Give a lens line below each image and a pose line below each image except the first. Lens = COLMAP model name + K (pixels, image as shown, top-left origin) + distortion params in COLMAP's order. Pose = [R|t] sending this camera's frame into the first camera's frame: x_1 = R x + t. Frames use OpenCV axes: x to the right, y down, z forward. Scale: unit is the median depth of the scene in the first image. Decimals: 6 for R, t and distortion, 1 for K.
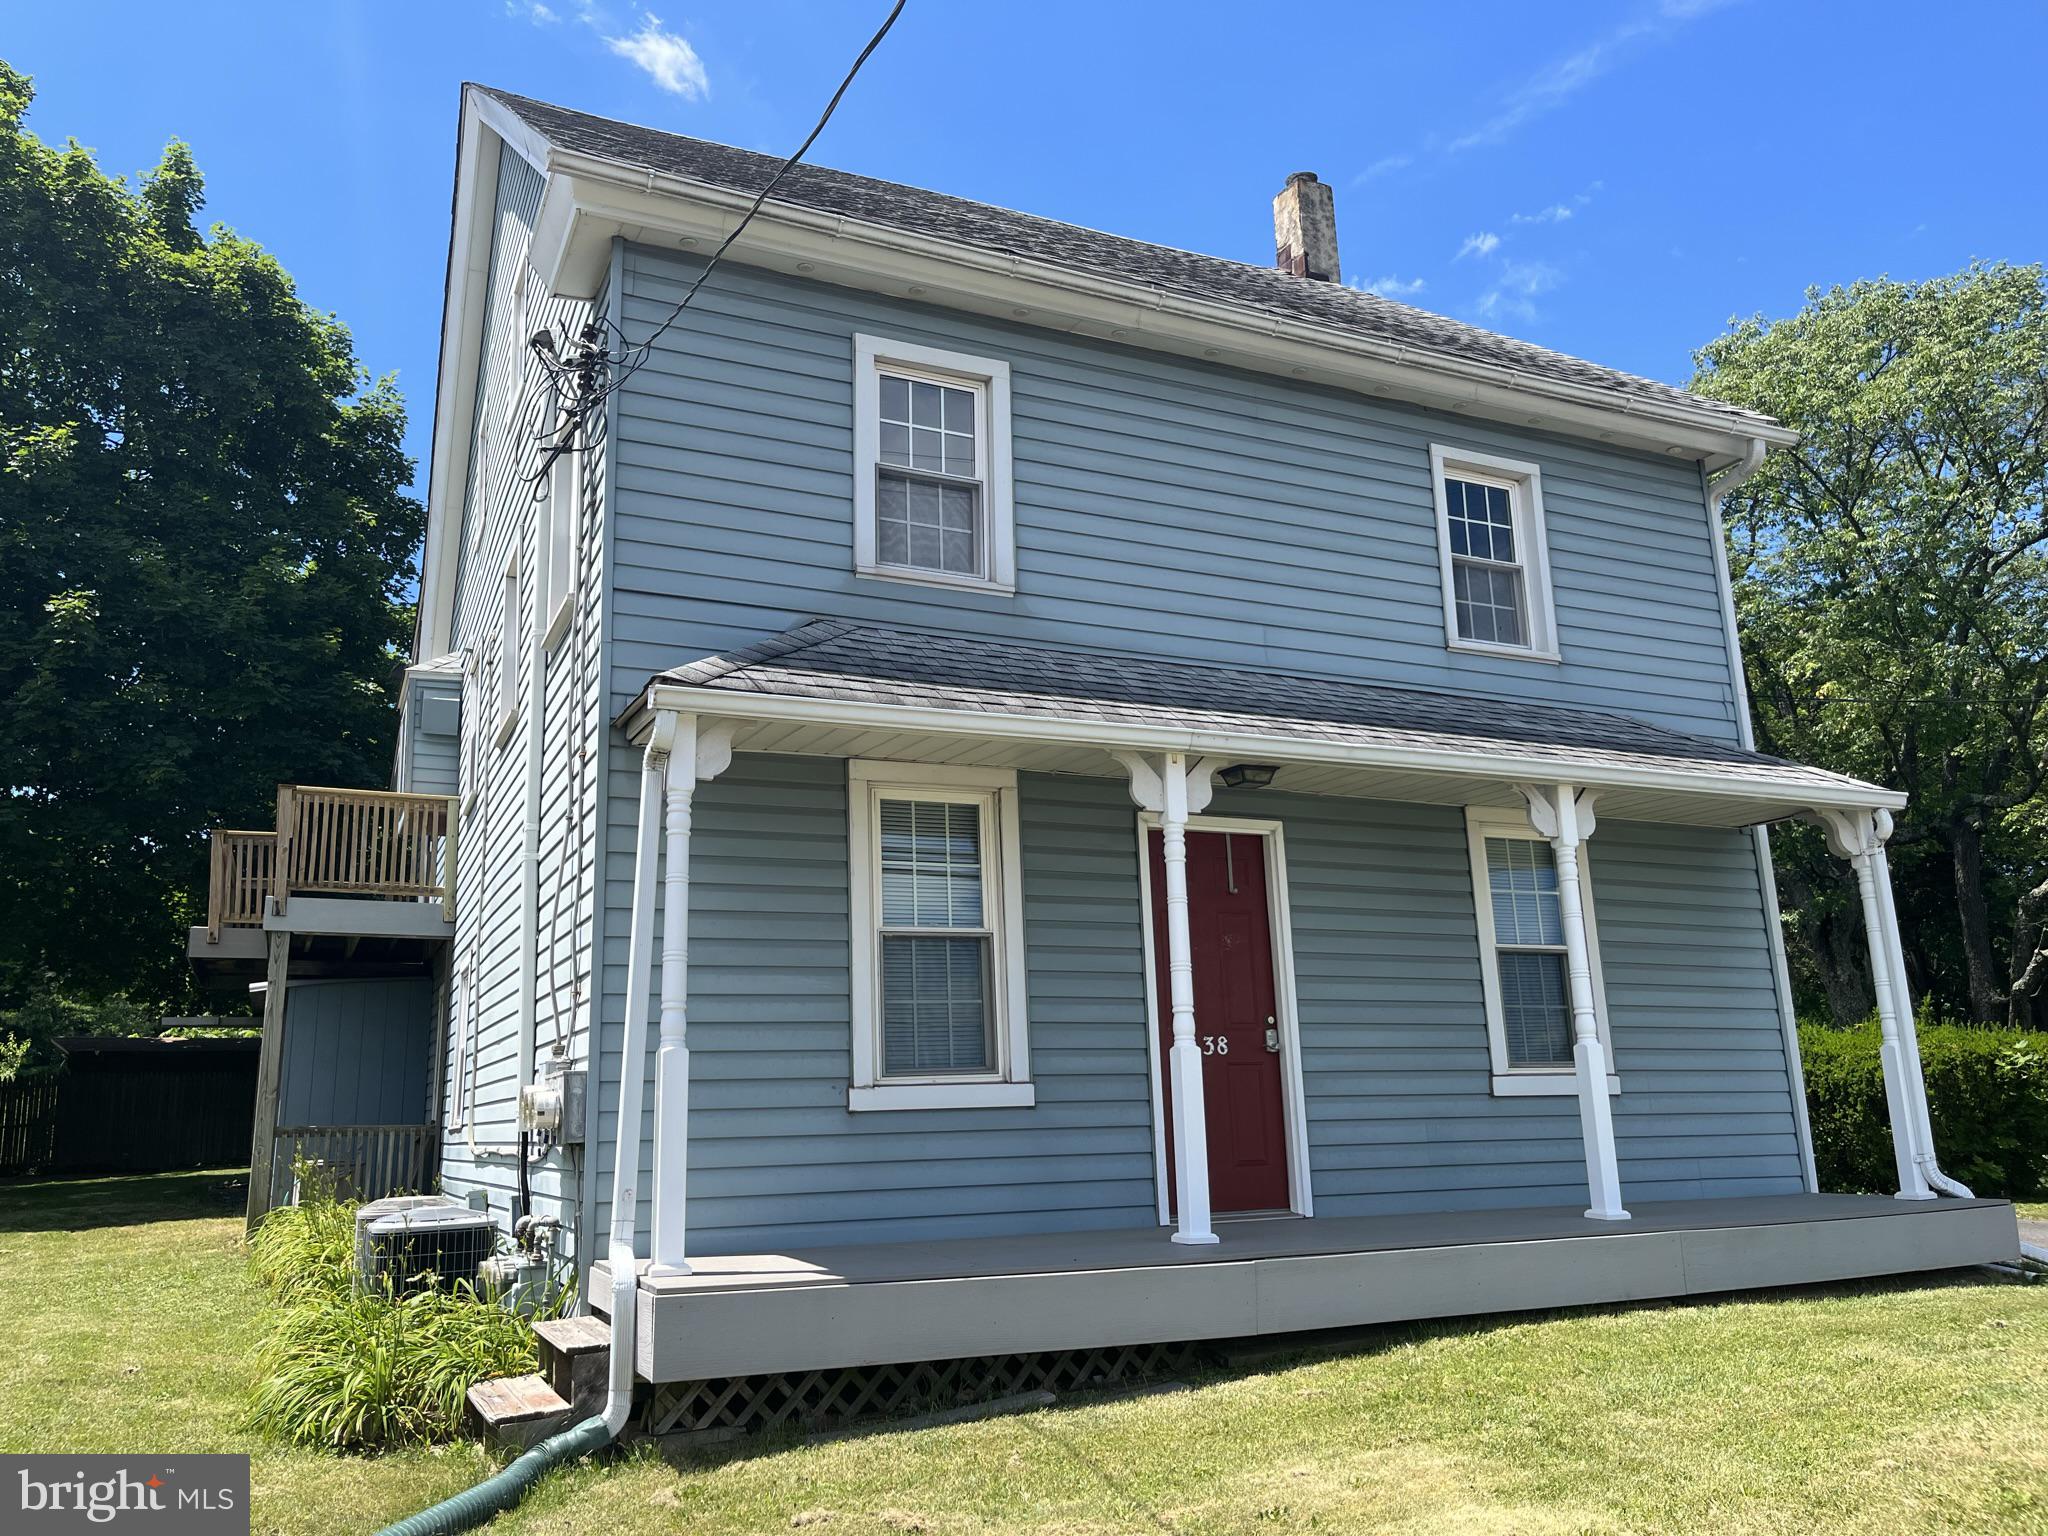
lens RADIAL K [[1557.1, 0, 1020.0], [0, 1557.1, 766.1], [0, 0, 1]] dist [0.034222, -0.046884]
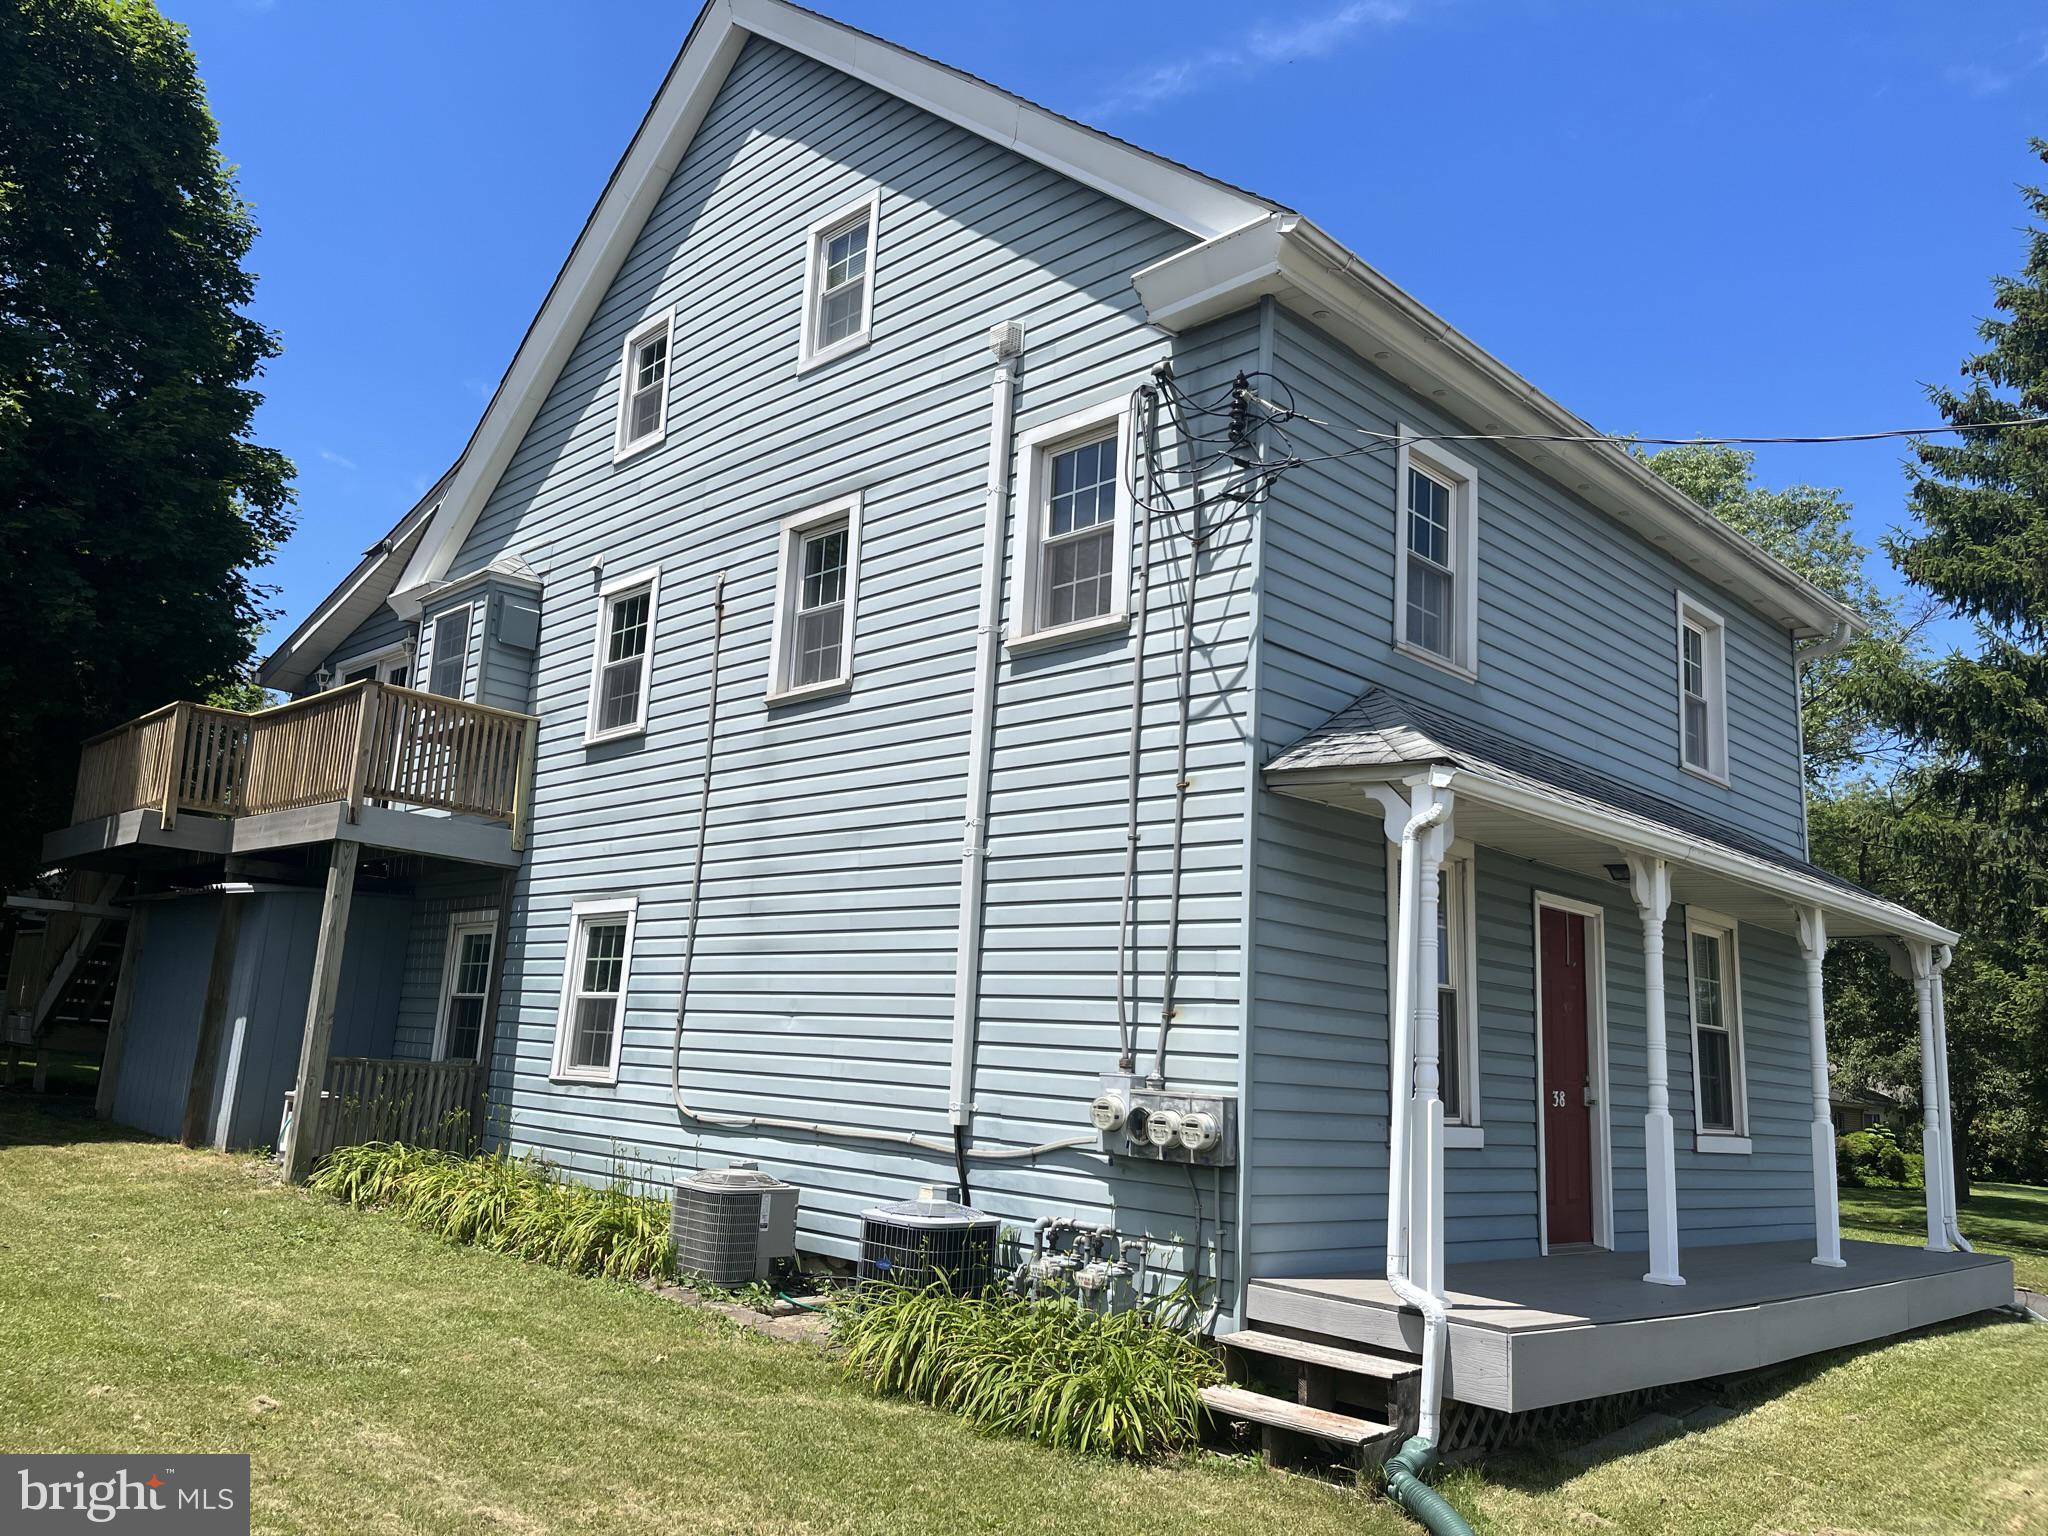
lens RADIAL K [[1557.1, 0, 1010.0], [0, 1557.1, 755.7], [0, 0, 1]] dist [0.034222, -0.046884]
pose [[0.936621, 0.147895, 0.317596, -0.639329], [-0.158062, 0.987409, 0.006332, -0.013720], [-0.312661, -0.056130, 0.948205, 0.045408]]
